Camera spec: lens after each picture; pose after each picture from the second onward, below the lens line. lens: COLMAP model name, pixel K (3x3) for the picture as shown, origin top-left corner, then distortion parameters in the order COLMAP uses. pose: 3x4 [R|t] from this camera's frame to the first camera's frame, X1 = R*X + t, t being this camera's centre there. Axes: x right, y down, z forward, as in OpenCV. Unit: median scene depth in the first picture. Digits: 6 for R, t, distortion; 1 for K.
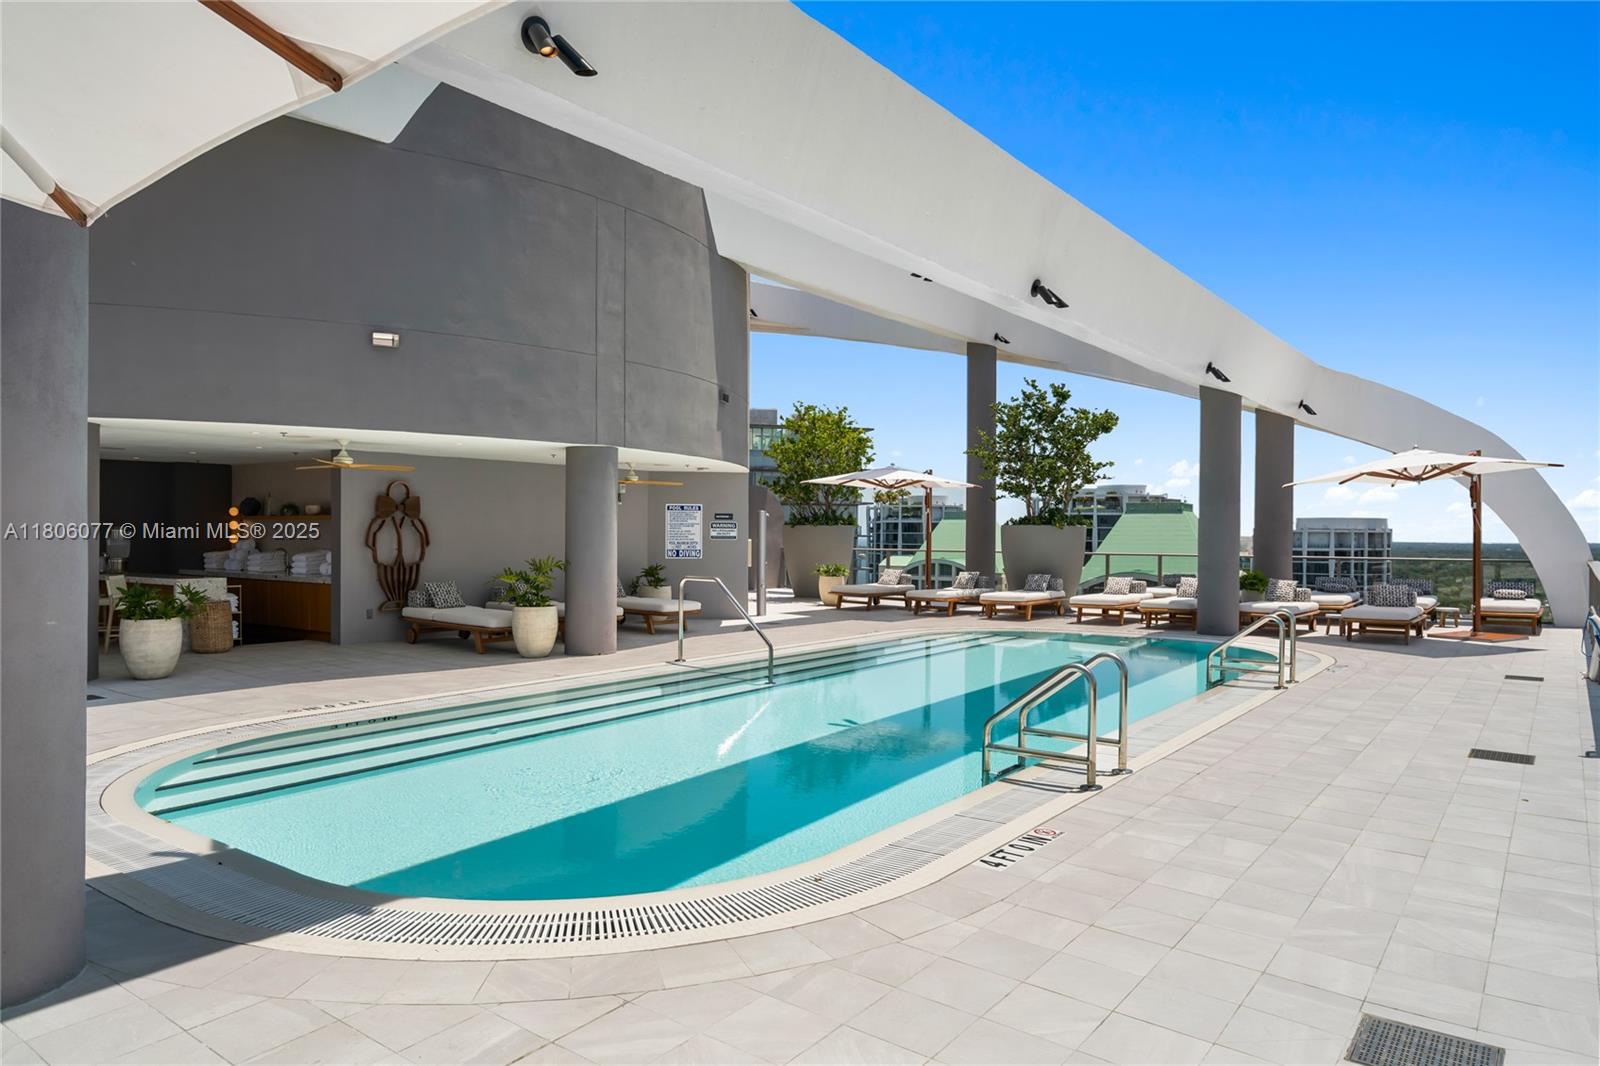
lens RADIAL K [[1014.9, 0, 804.9], [0, 1014.9, 534.7], [0, 0, 1]] dist [0.007471, 0.000921]
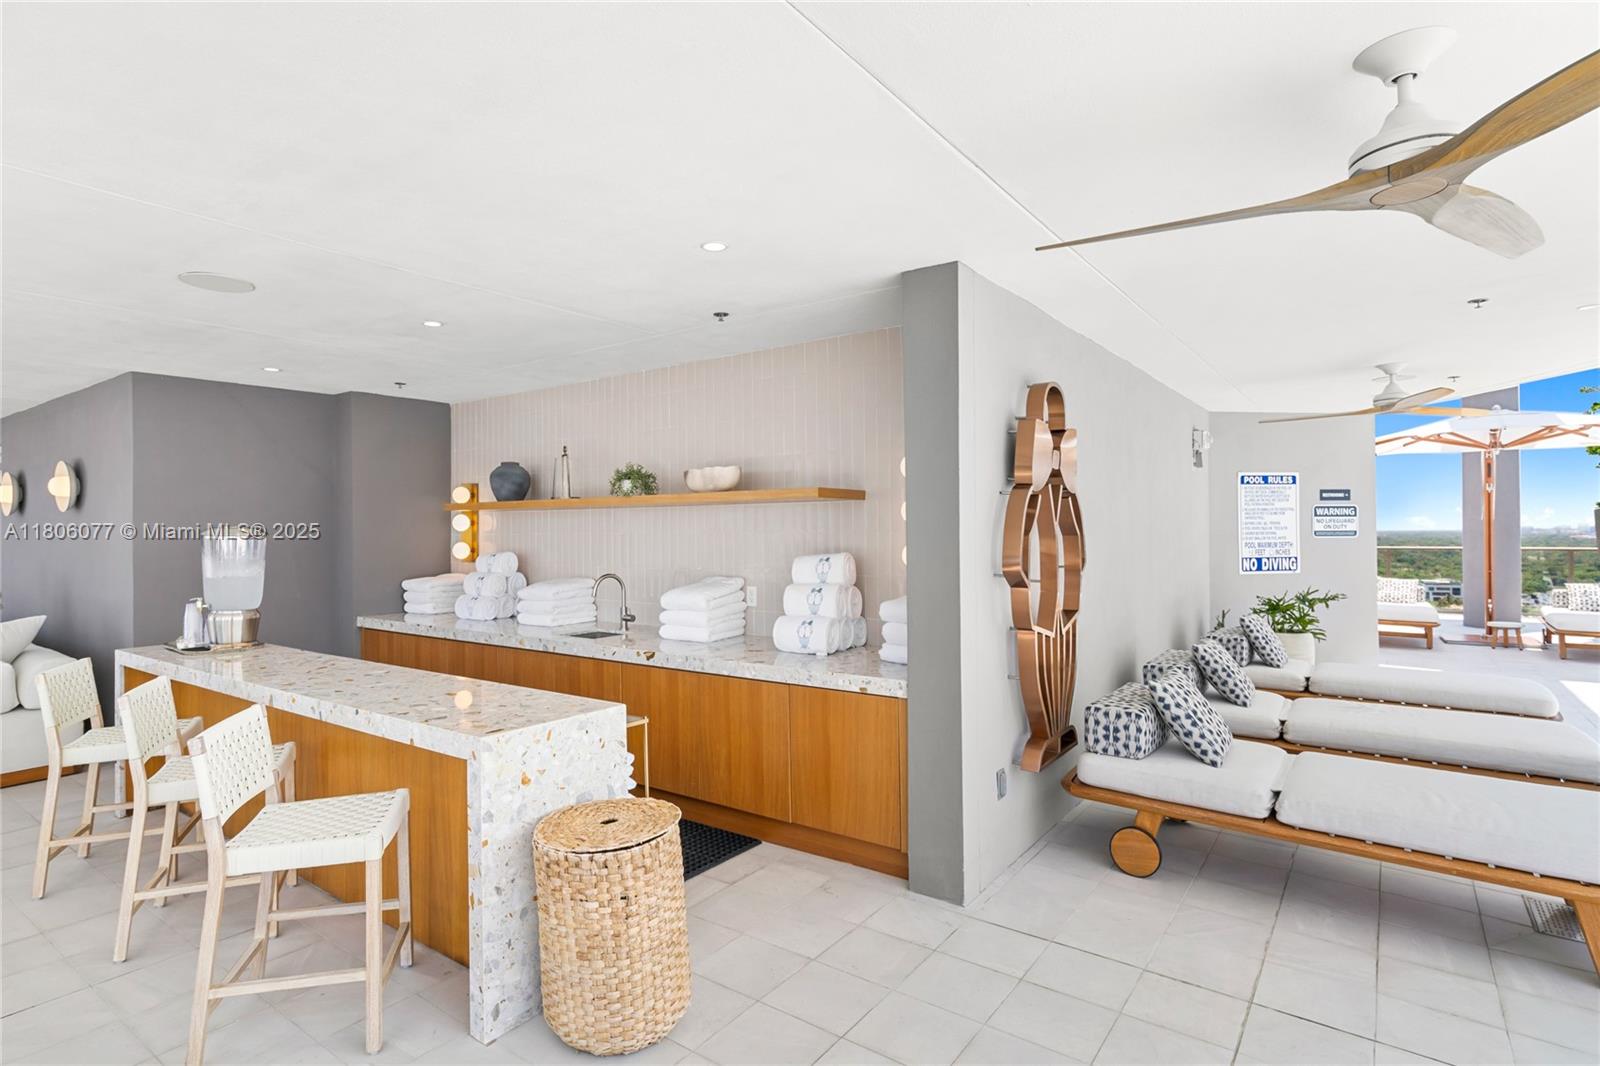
lens RADIAL K [[819.8, 0, 793.3], [0, 819.8, 528.5], [0, 0, 1]] dist [0.001881, 0.000399]
pose [[0.999879, -0.013205, 0.008198, -0.397494], [0.013194, 0.999912, 0.001323, -0.004631], [-0.008215, -0.001215, 0.999966, 0.588619]]
